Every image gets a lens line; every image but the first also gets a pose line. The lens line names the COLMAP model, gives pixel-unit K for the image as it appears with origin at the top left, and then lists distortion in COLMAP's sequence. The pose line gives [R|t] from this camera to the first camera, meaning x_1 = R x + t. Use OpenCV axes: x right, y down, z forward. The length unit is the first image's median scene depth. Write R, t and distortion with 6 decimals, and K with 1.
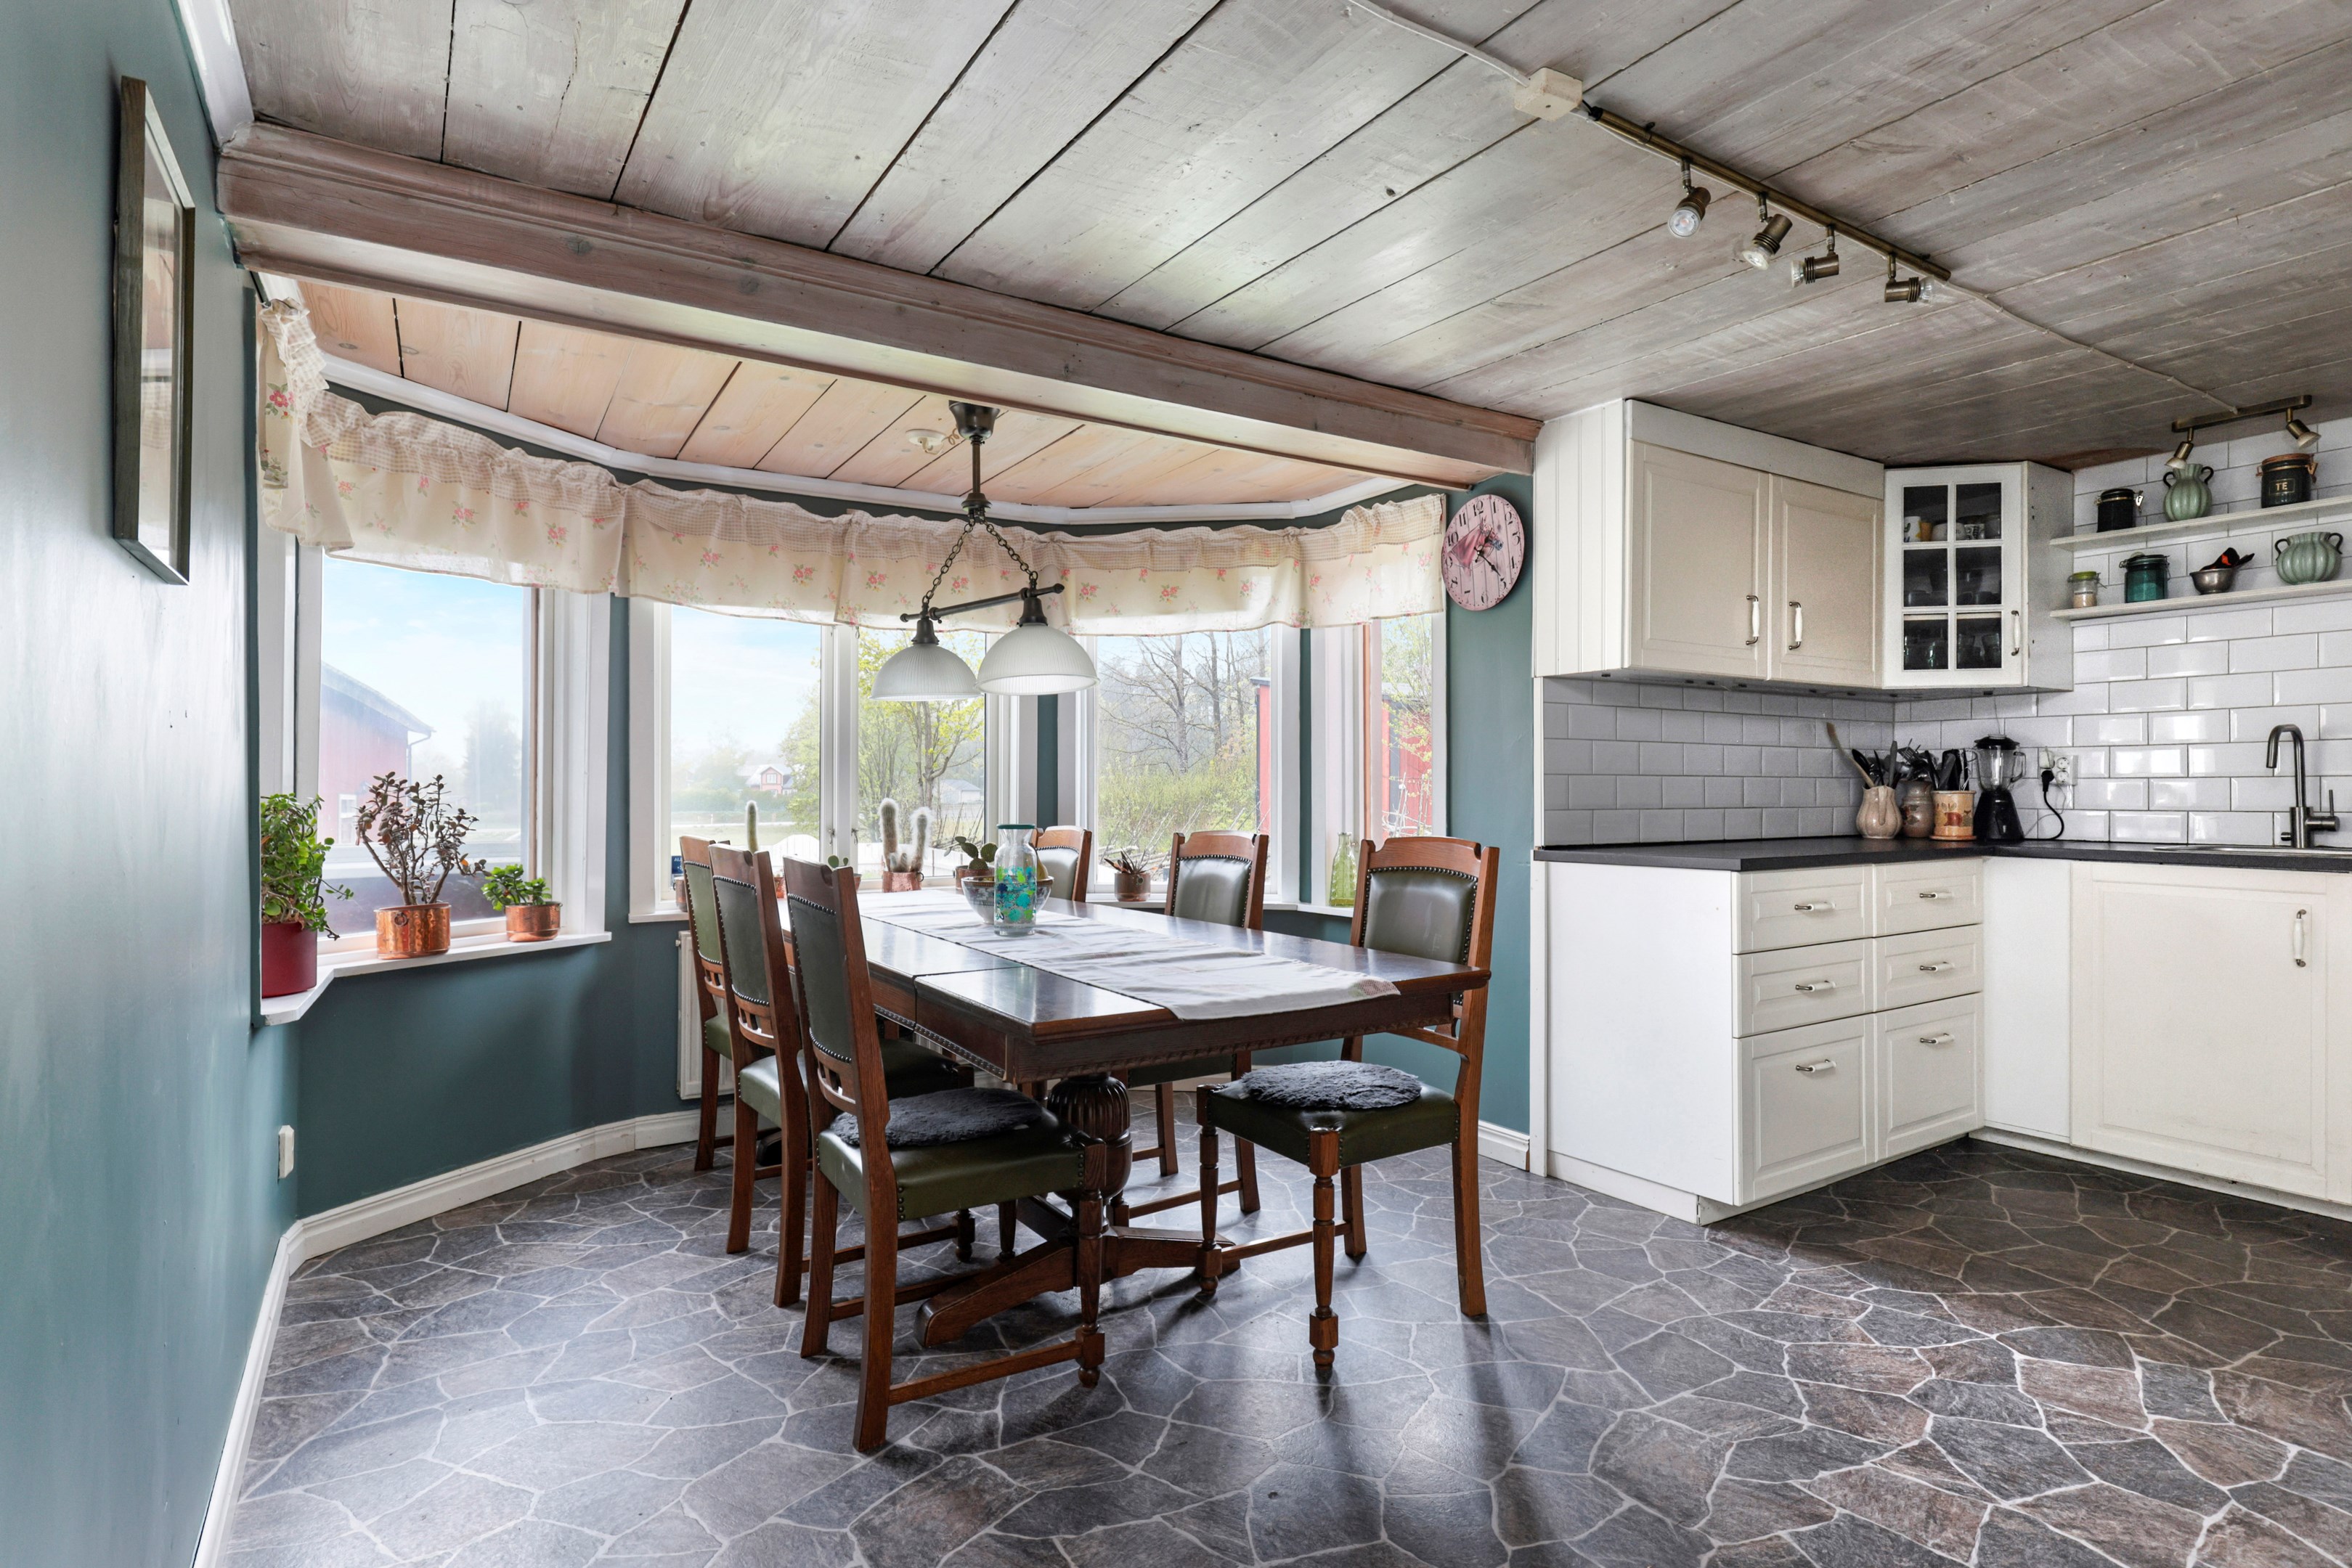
lens RADIAL K [[1222.7, 0, 1175.5], [0, 1222.7, 788.2], [0, 0, 1]] dist [0.000517, -0.000298]
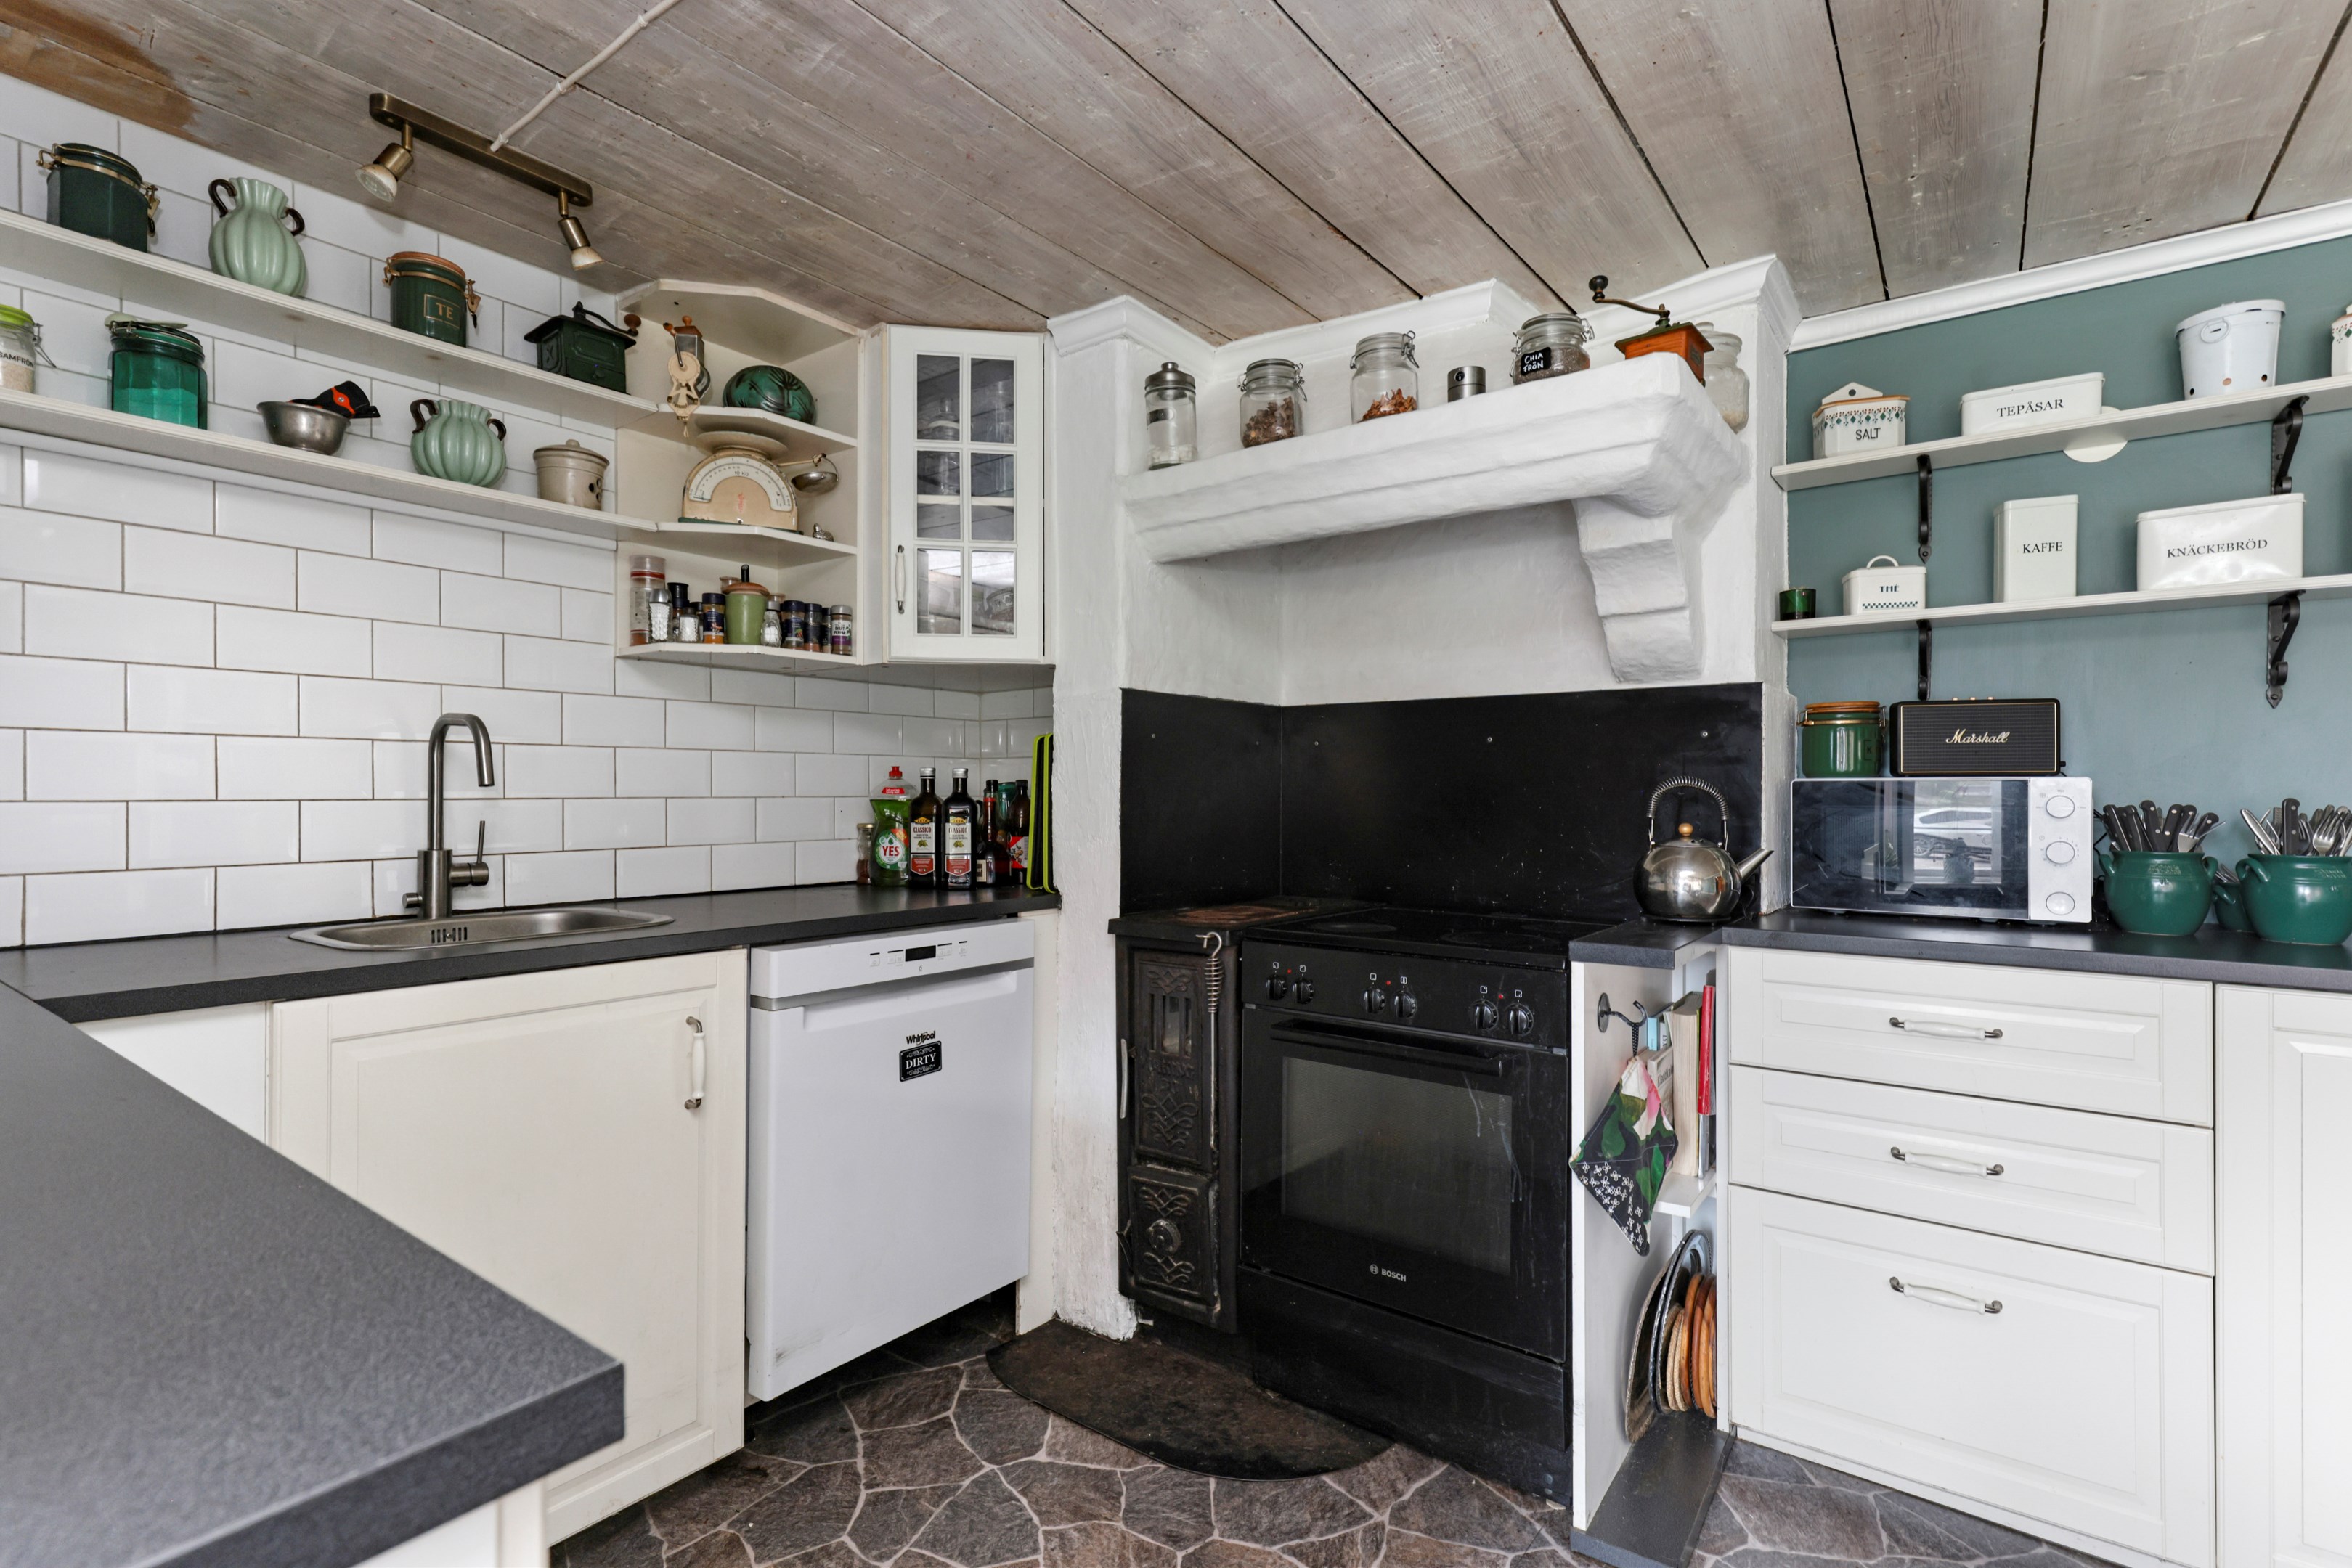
lens RADIAL K [[1088.6, 0, 1180.3], [0, 1088.6, 795.6], [0, 0, 1]] dist [0.017441, -0.001449]
pose [[-0.359182, -0.000493, 0.933267, 0.273316], [-0.001346, 0.999999, 0.000010, -0.012108], [-0.933266, -0.001253, -0.359183, 0.837874]]
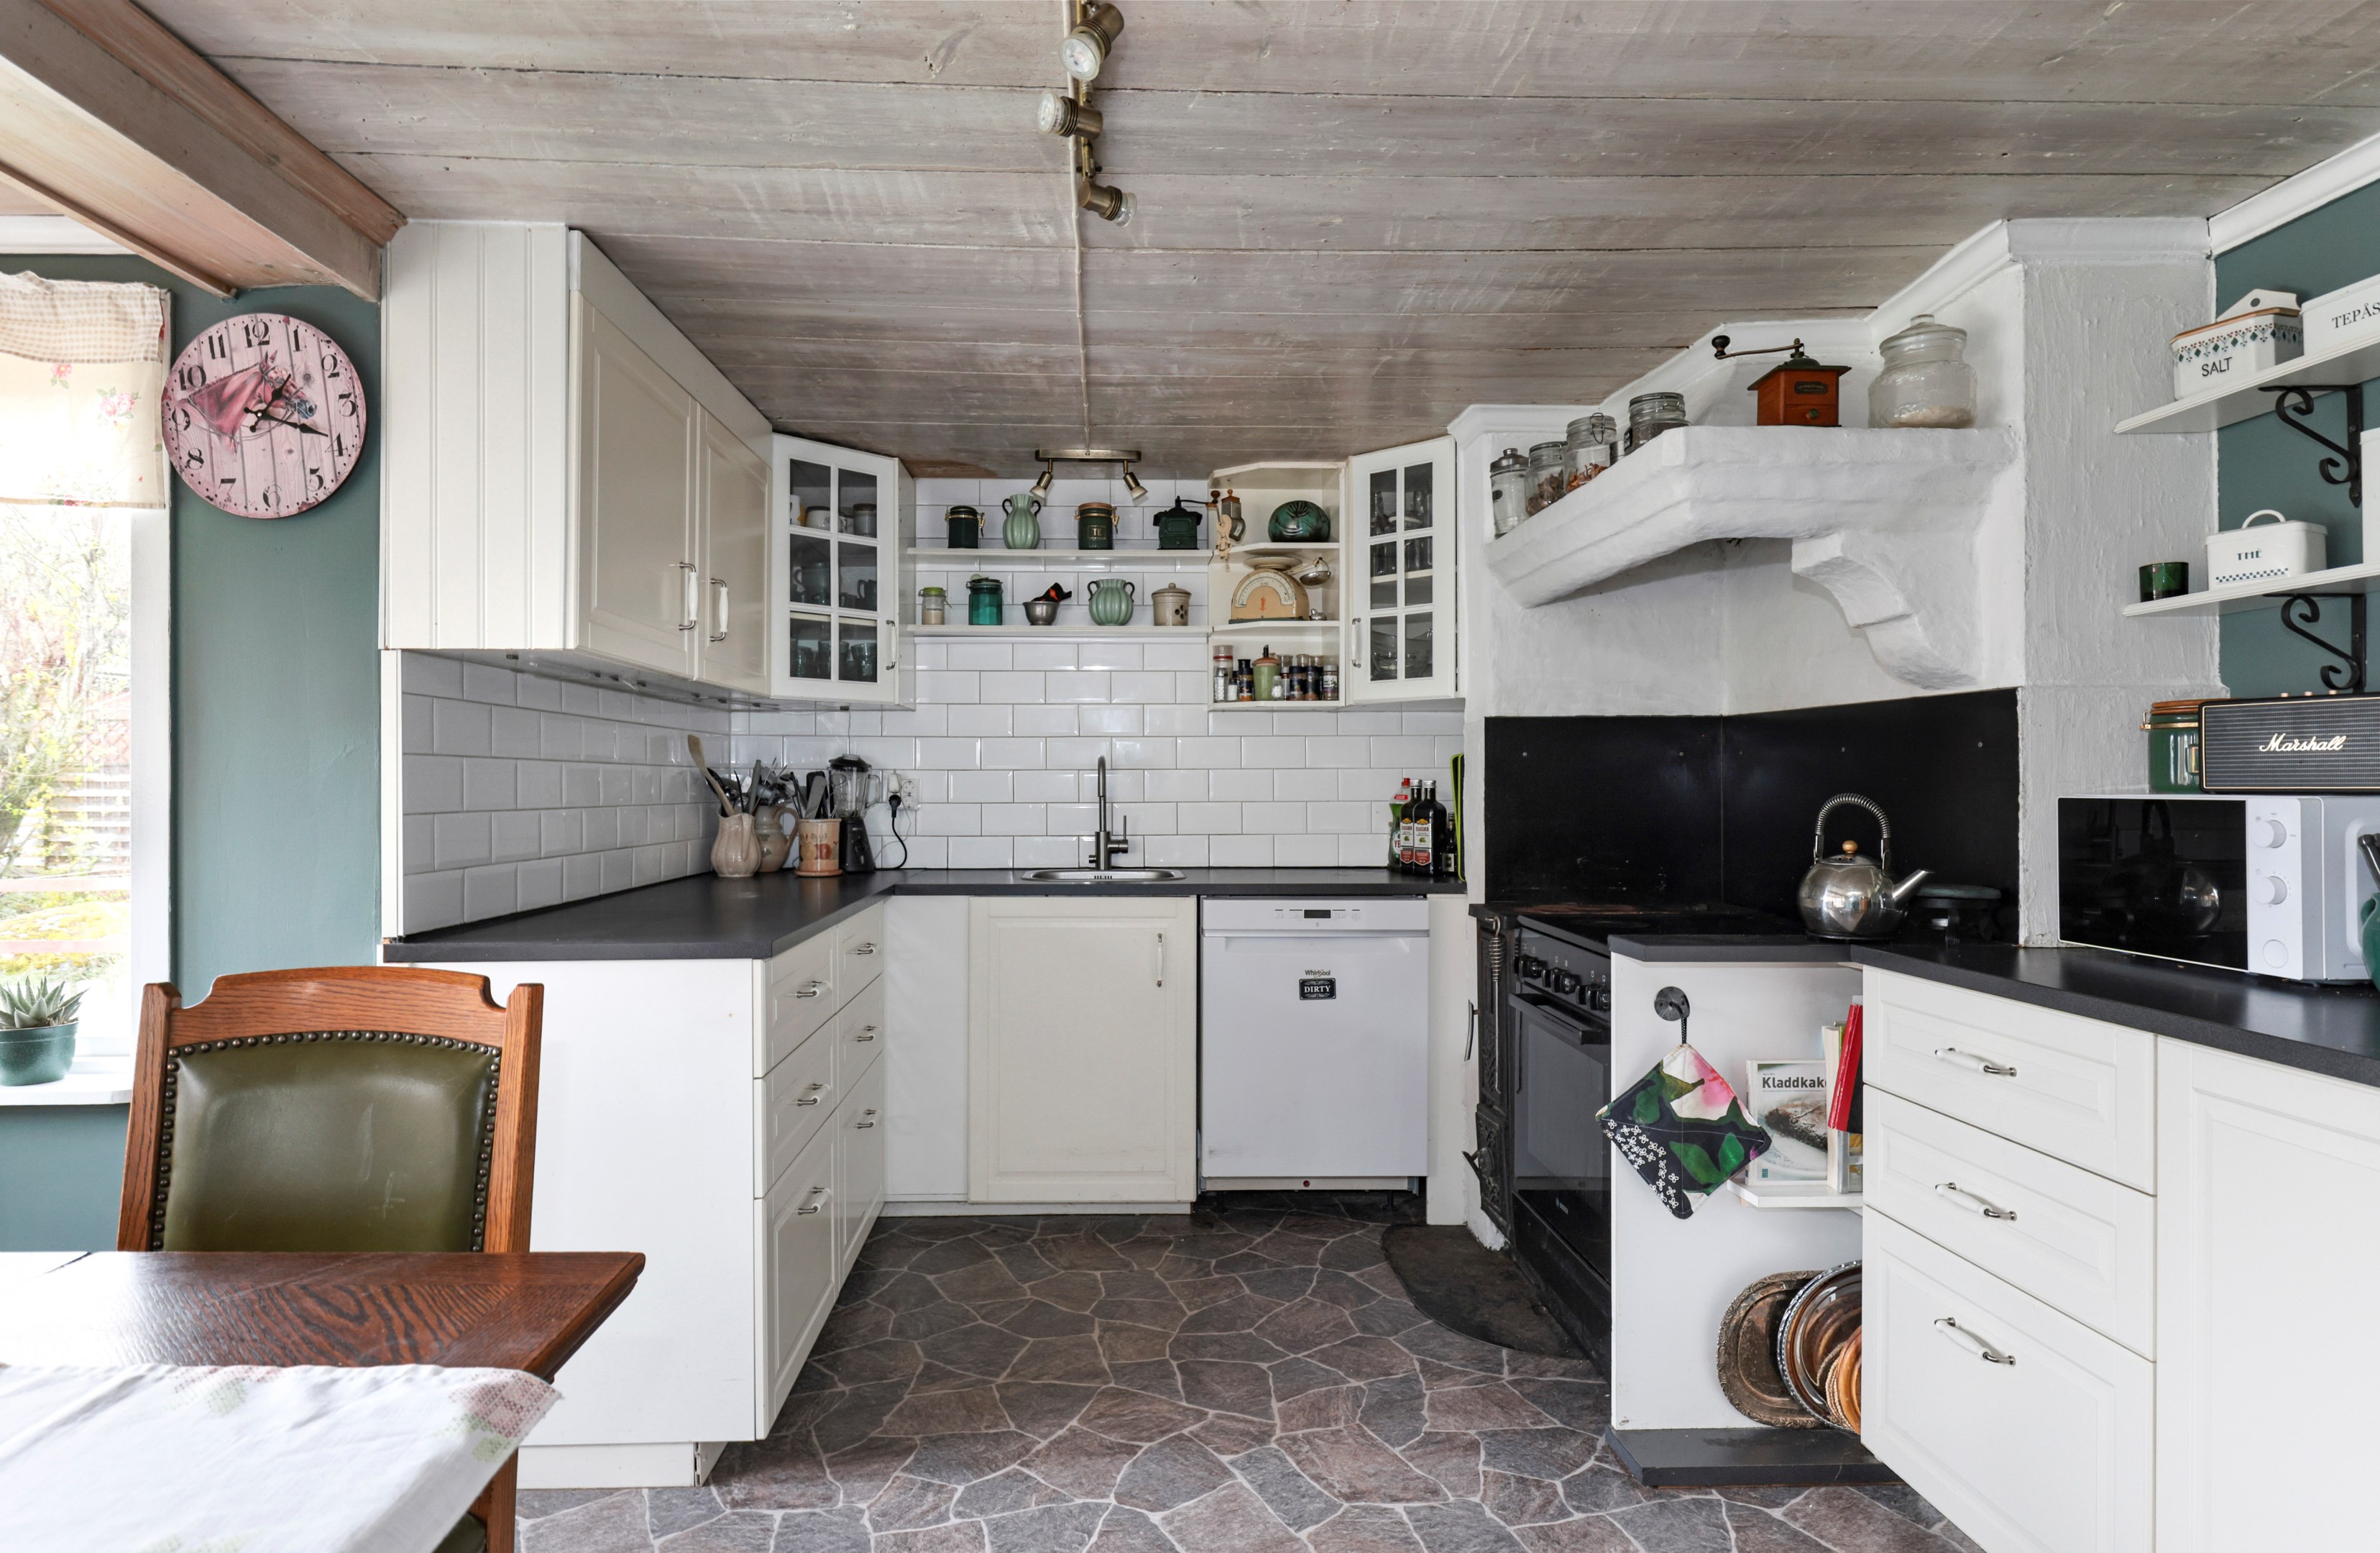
lens RADIAL K [[1340.4, 0, 1180.8], [0, 1340.4, 783.4], [0, 0, 1]] dist [0.004384, -0.002618]
pose [[0.509210, 0.001748, 0.860640, -0.063510], [-0.002412, 0.999997, -0.000604, -0.026247], [-0.860639, -0.001769, 0.509213, 0.332512]]
